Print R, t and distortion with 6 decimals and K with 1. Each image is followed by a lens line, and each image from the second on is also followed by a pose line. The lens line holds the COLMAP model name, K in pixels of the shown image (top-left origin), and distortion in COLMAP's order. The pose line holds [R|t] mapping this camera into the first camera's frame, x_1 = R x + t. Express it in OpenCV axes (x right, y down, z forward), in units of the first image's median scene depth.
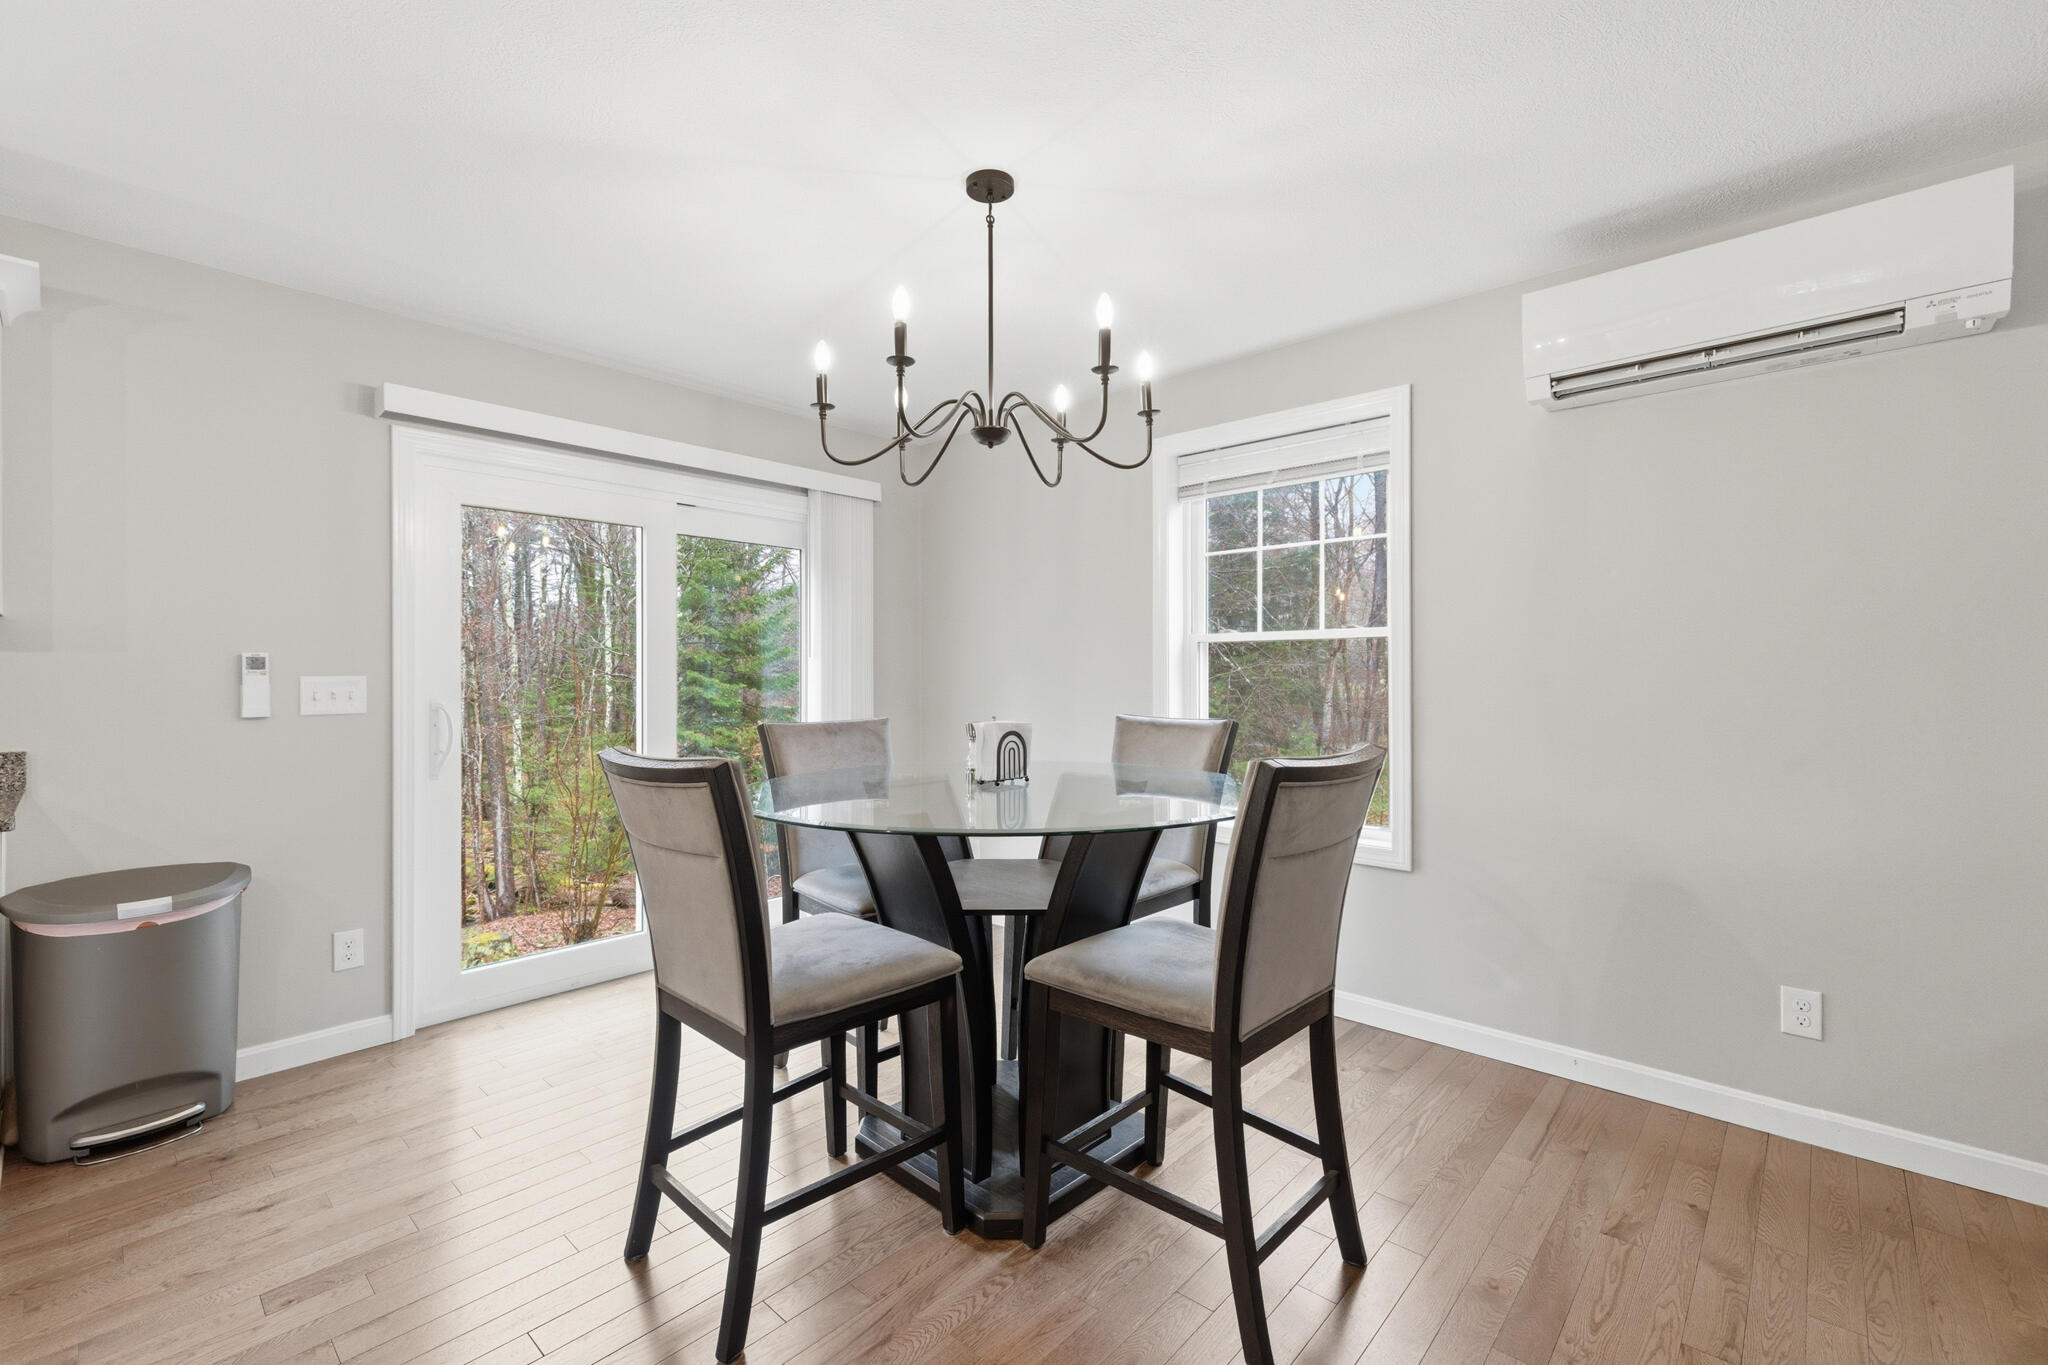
lens RADIAL K [[866.1, 0, 1013.2], [0, 866.1, 671.6], [0, 0, 1]] dist [0.008326, -0.002113]
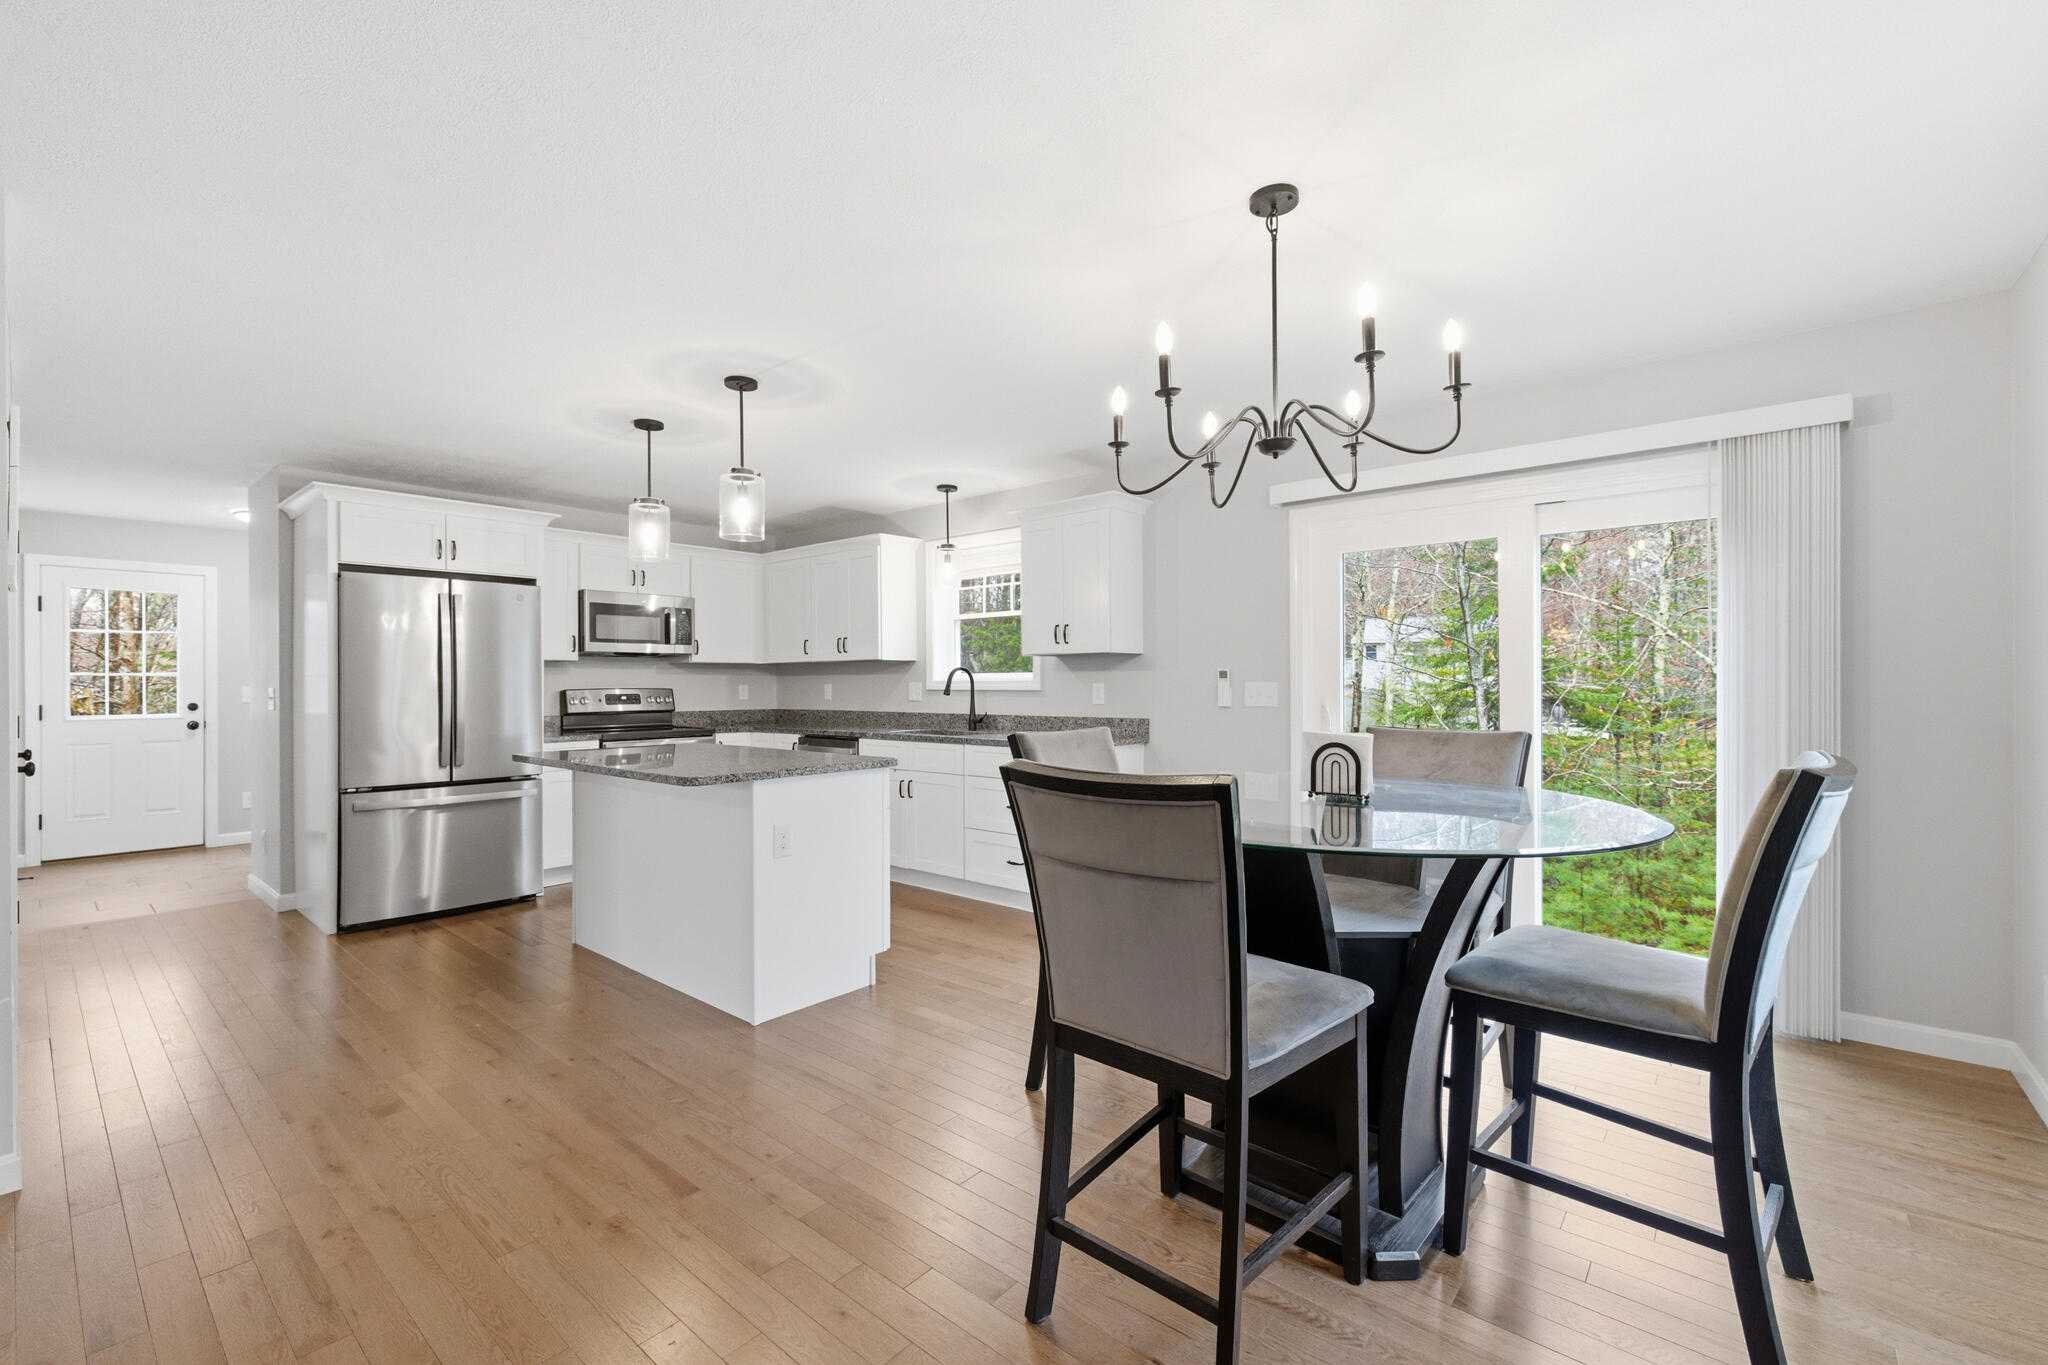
lens RADIAL K [[866.1, 0, 1017.3], [0, 866.1, 675.3], [0, 0, 1]] dist [0.008326, -0.002113]
pose [[0.036291, -0.006568, -0.999320, 0.717577], [0.007853, 0.999949, -0.006287, -0.000538], [0.999310, -0.007620, 0.036341, 0.485436]]
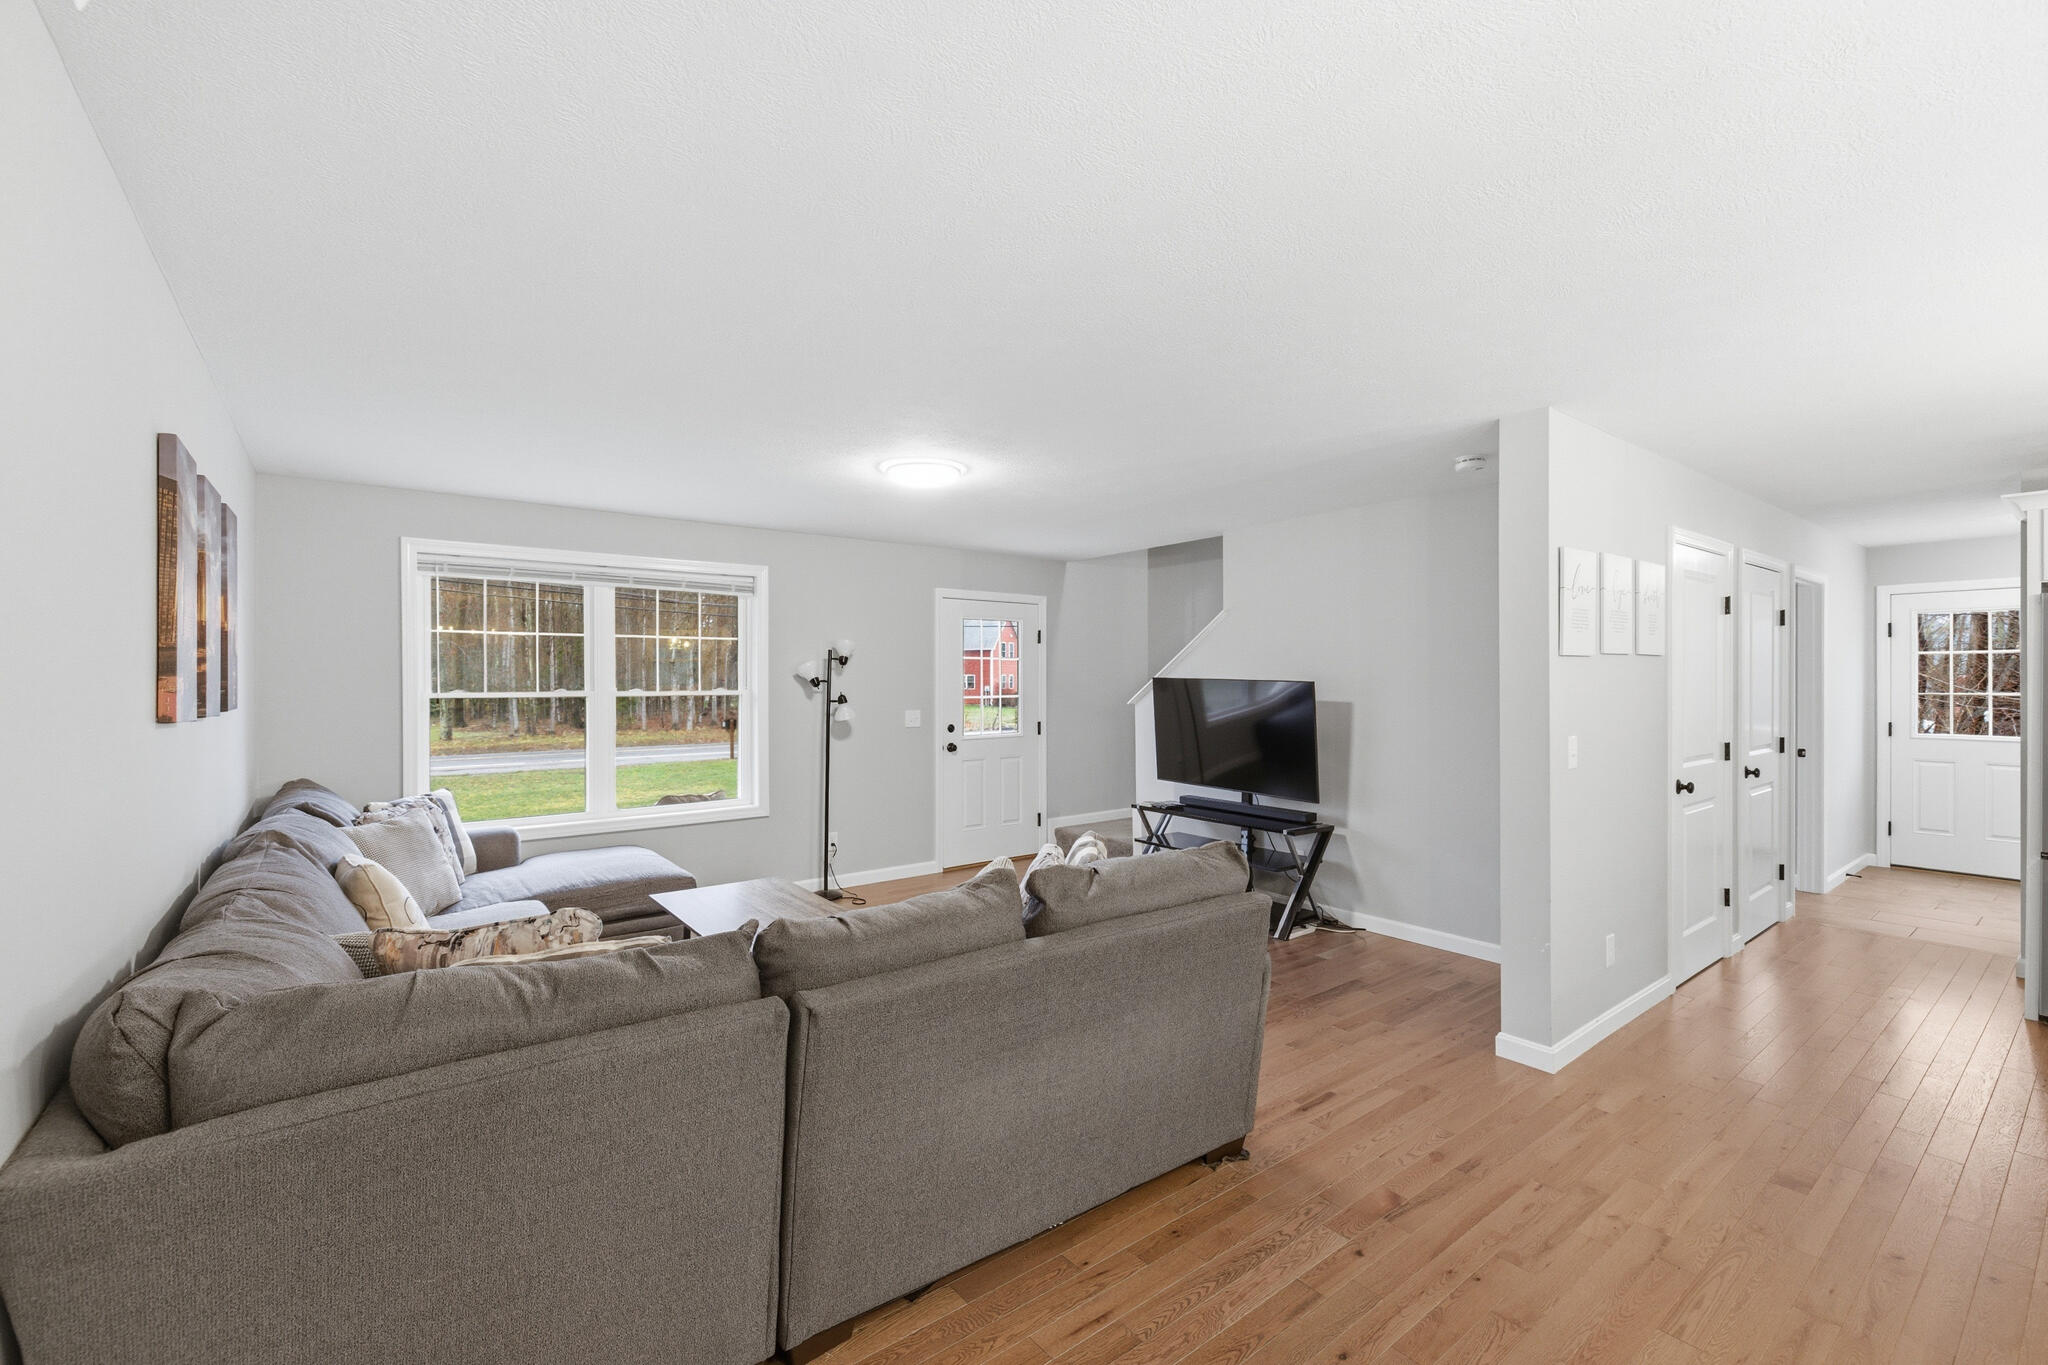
lens RADIAL K [[866.1, 0, 1025.9], [0, 866.1, 682.9], [0, 0, 1]] dist [0.008326, -0.002113]
pose [[-0.986658, 0.005008, 0.162732, 0.440966], [0.005205, 0.999986, 0.000790, -0.073451], [-0.162726, 0.001626, -0.986670, 0.843173]]
